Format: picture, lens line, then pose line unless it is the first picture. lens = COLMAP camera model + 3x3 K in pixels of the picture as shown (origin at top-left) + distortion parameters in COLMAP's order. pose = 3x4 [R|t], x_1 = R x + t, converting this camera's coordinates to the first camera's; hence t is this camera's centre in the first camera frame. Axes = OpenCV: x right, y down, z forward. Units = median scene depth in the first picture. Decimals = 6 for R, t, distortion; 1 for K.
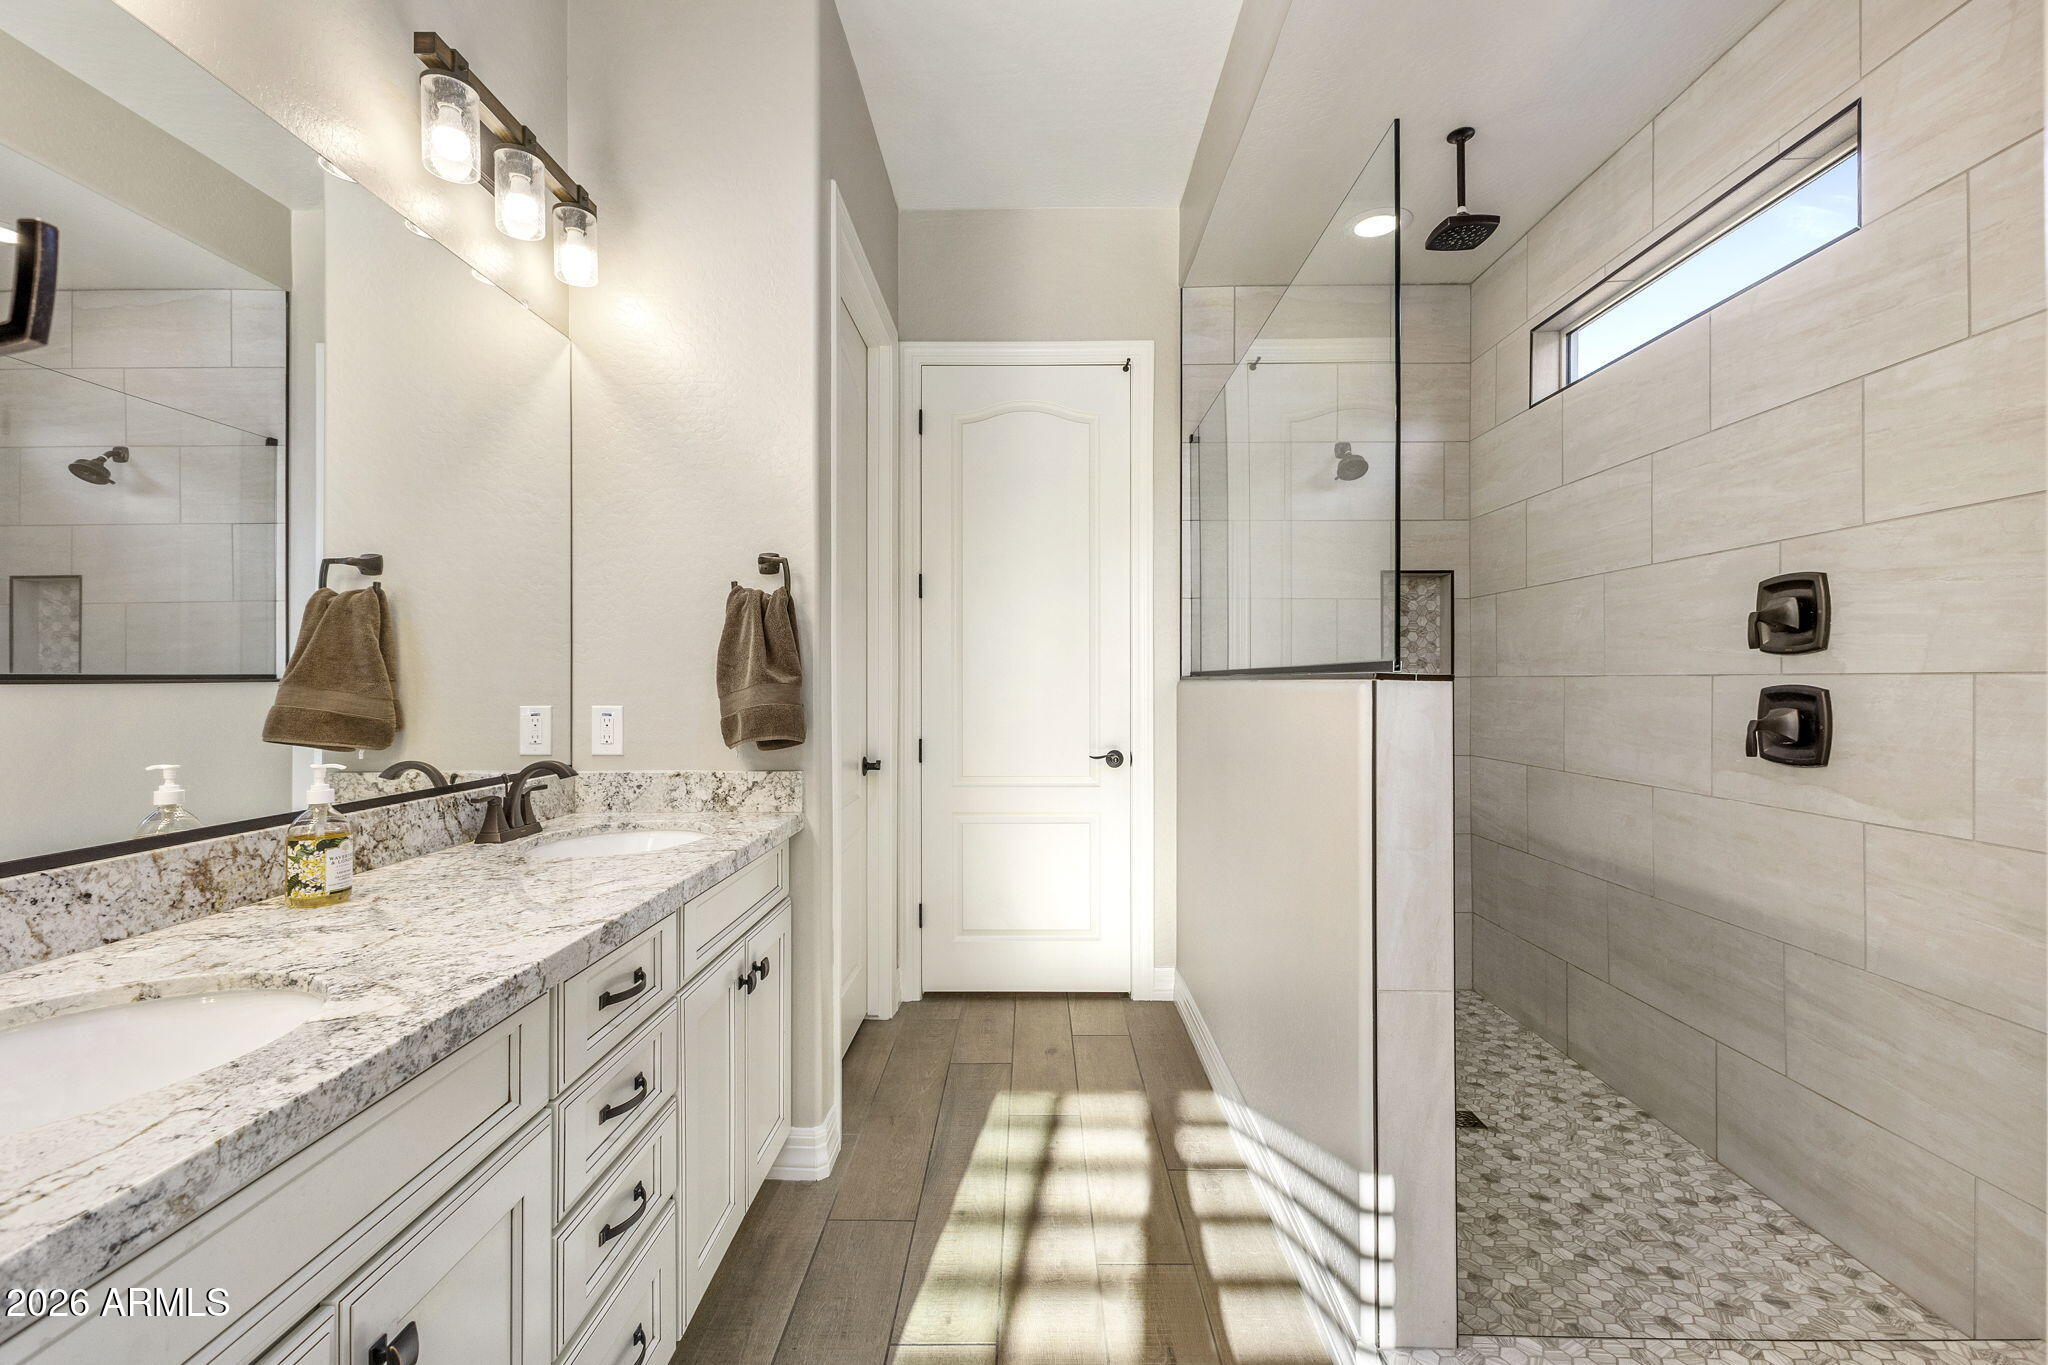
lens RADIAL K [[885.7, 0, 1024.0], [0, 885.7, 682.5], [0, 0, 1]] dist [0.028095, -0.007660]
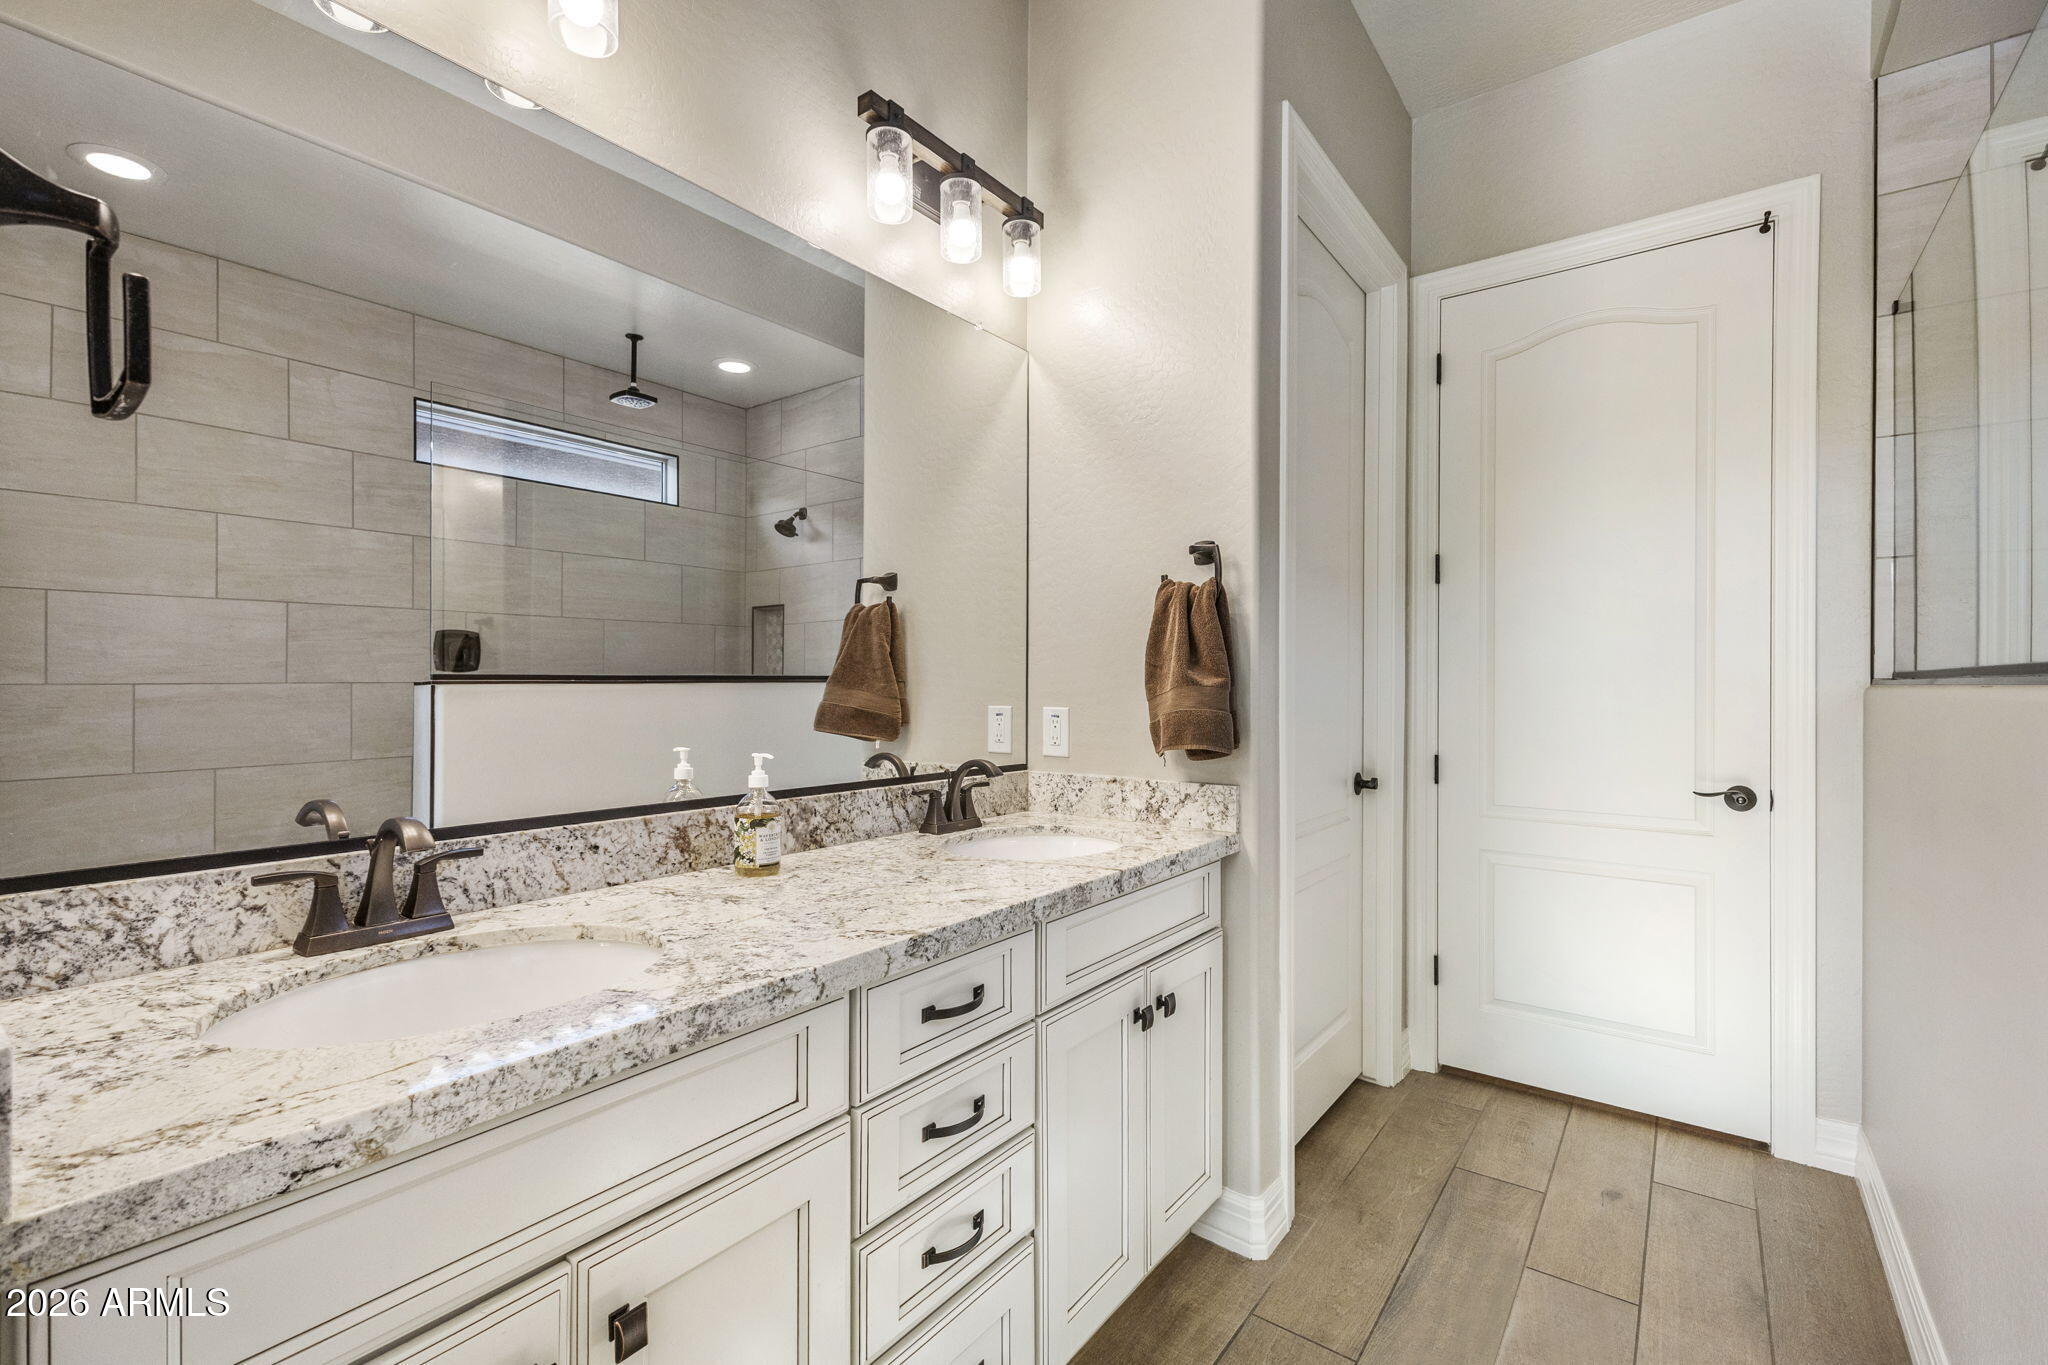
lens RADIAL K [[907.1, 0, 1024.0], [0, 907.1, 682.5], [0, 0, 1]] dist [0.013547, 0.000495]
pose [[0.811637, 0.004018, -0.584149, 0.119249], [-0.005851, 0.999982, -0.001252, -0.000275], [0.584133, 0.004434, 0.811646, 0.171218]]
